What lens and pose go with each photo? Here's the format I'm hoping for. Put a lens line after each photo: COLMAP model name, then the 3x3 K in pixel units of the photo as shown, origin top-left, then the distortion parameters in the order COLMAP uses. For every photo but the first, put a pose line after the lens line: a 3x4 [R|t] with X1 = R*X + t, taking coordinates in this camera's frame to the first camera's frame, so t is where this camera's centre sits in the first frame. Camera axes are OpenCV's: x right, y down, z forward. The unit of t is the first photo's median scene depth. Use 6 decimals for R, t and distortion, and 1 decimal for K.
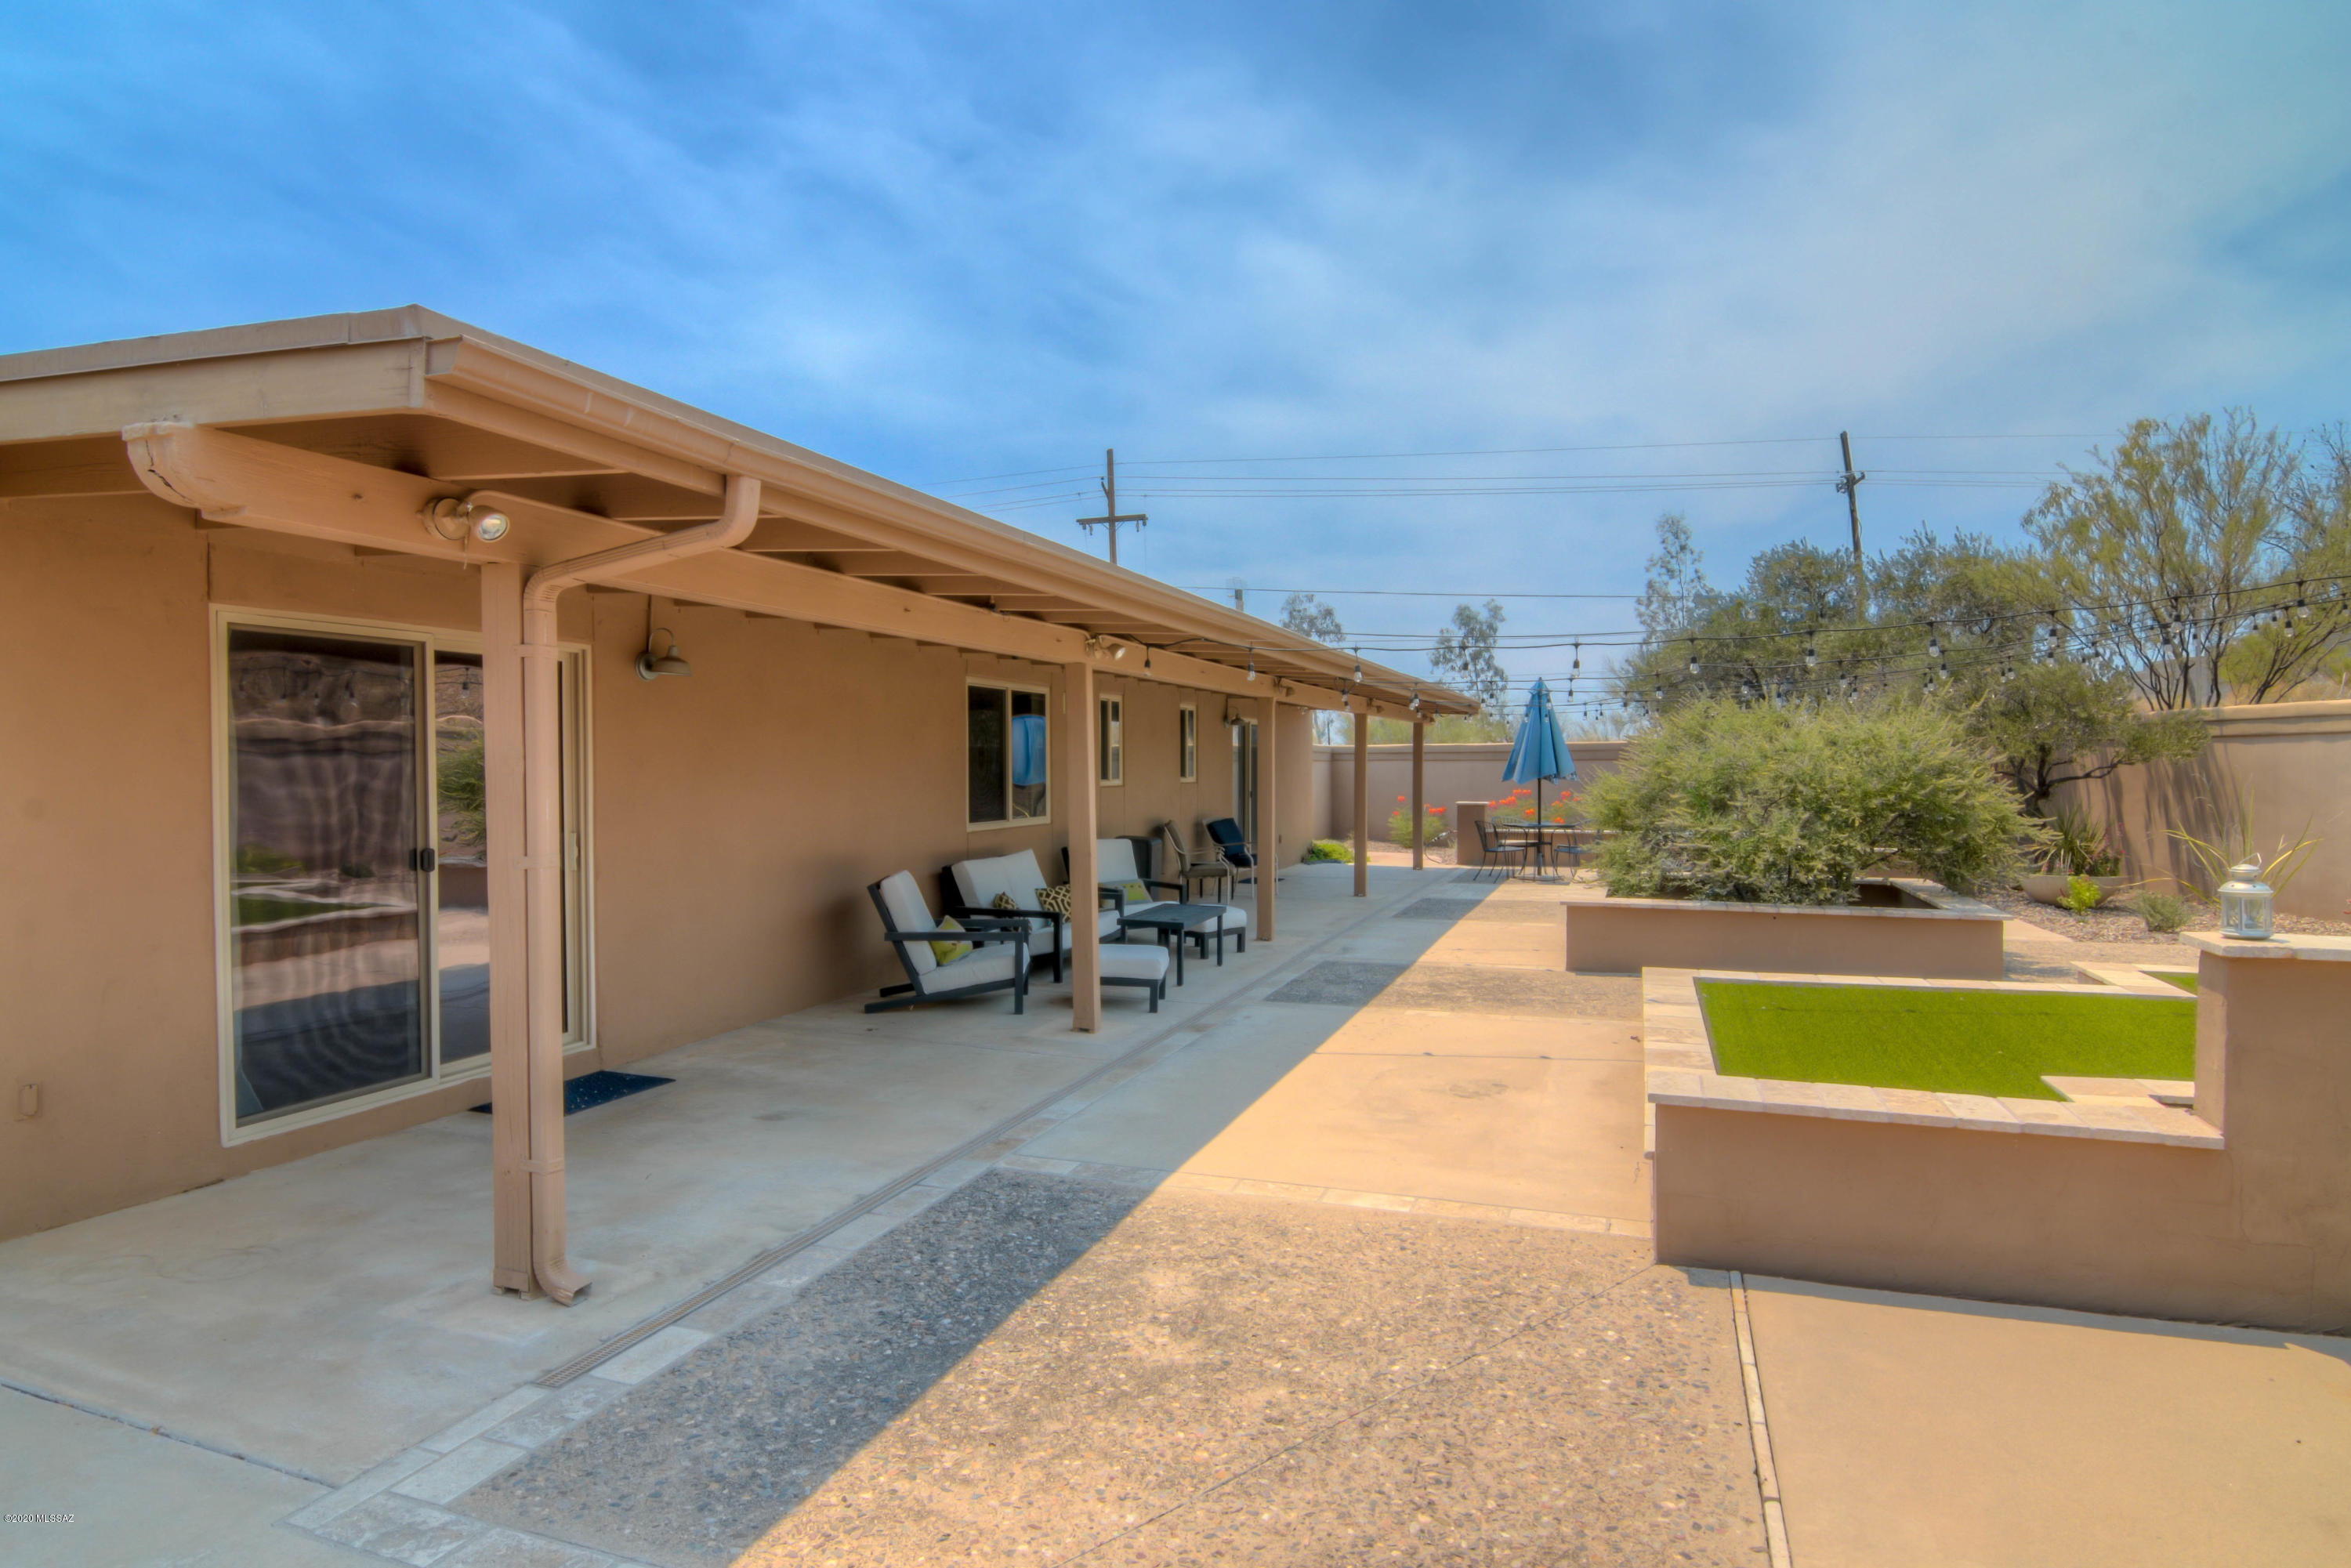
lens RADIAL K [[1206.8, 0, 1175.5], [0, 1206.8, 784.0], [0, 0, 1]] dist [0.000567, -0.000338]
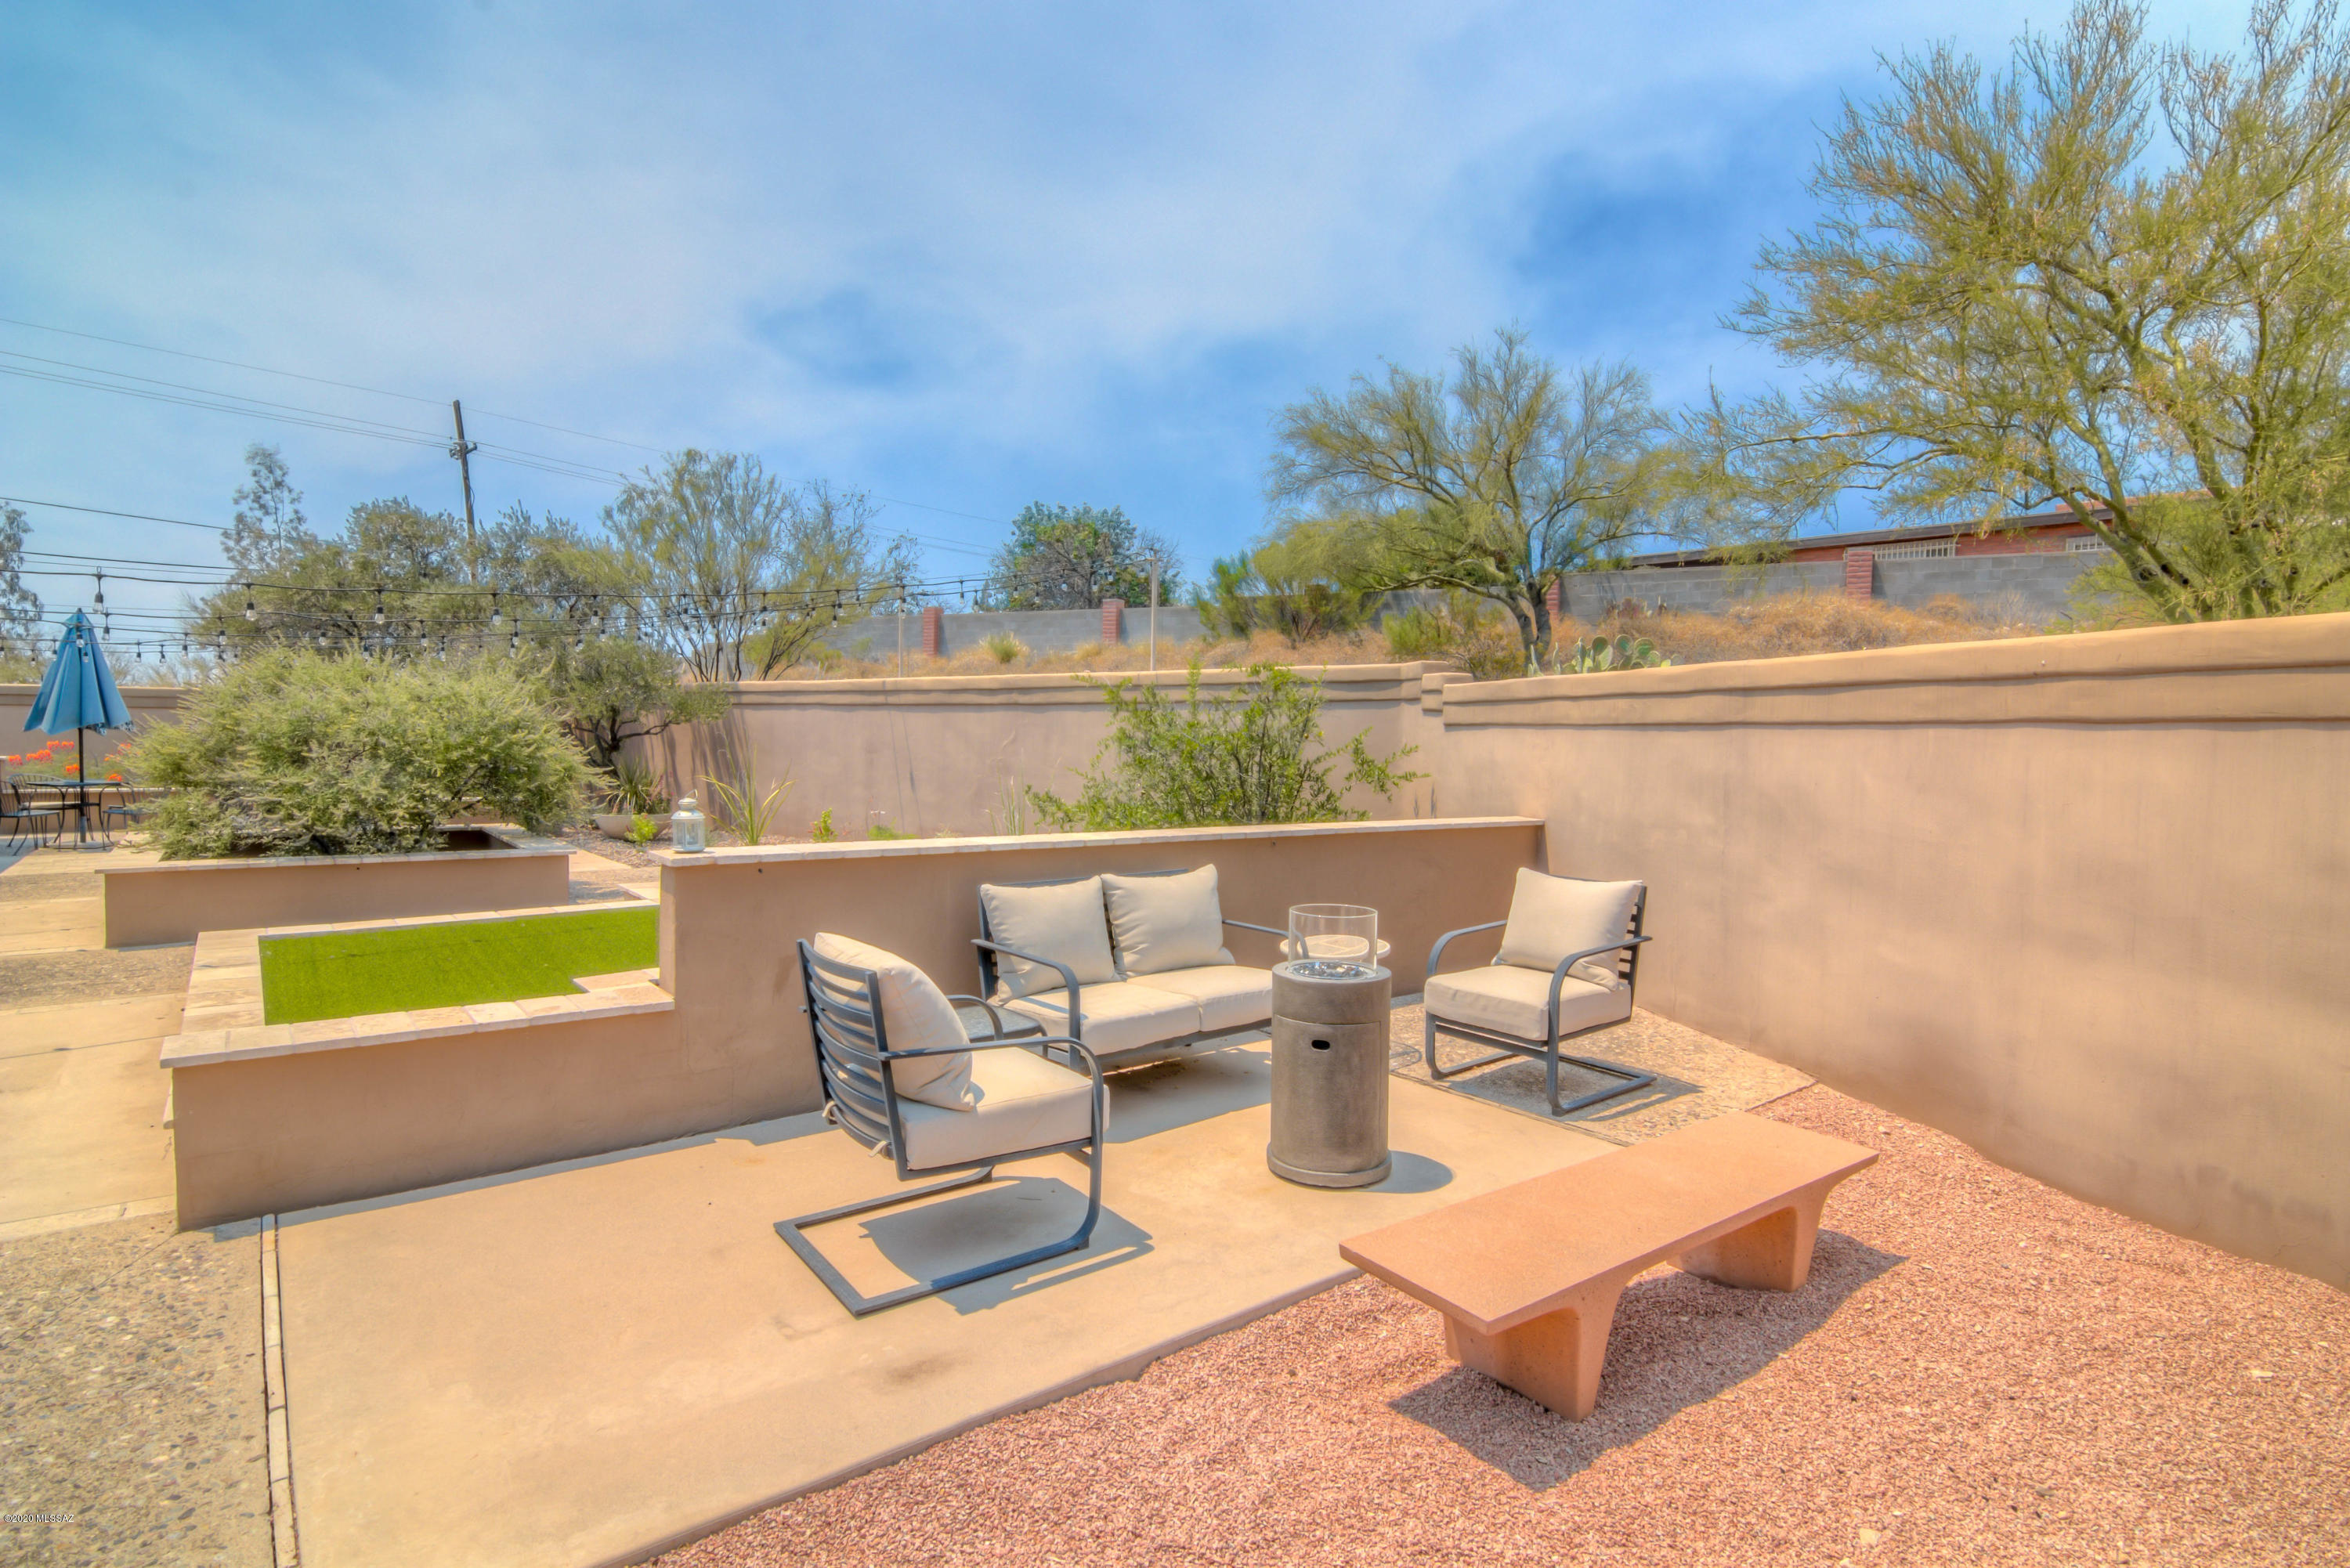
lens RADIAL K [[1196.8, 0, 1175.0], [0, 1196.8, 784.0], [0, 0, 1]] dist [-0.002885, -0.009532]
pose [[0.554197, -0.022441, 0.832083, 0.042295], [-0.008385, 0.999435, 0.032539, 0.001310], [-0.832343, -0.025009, 0.553696, -0.124166]]
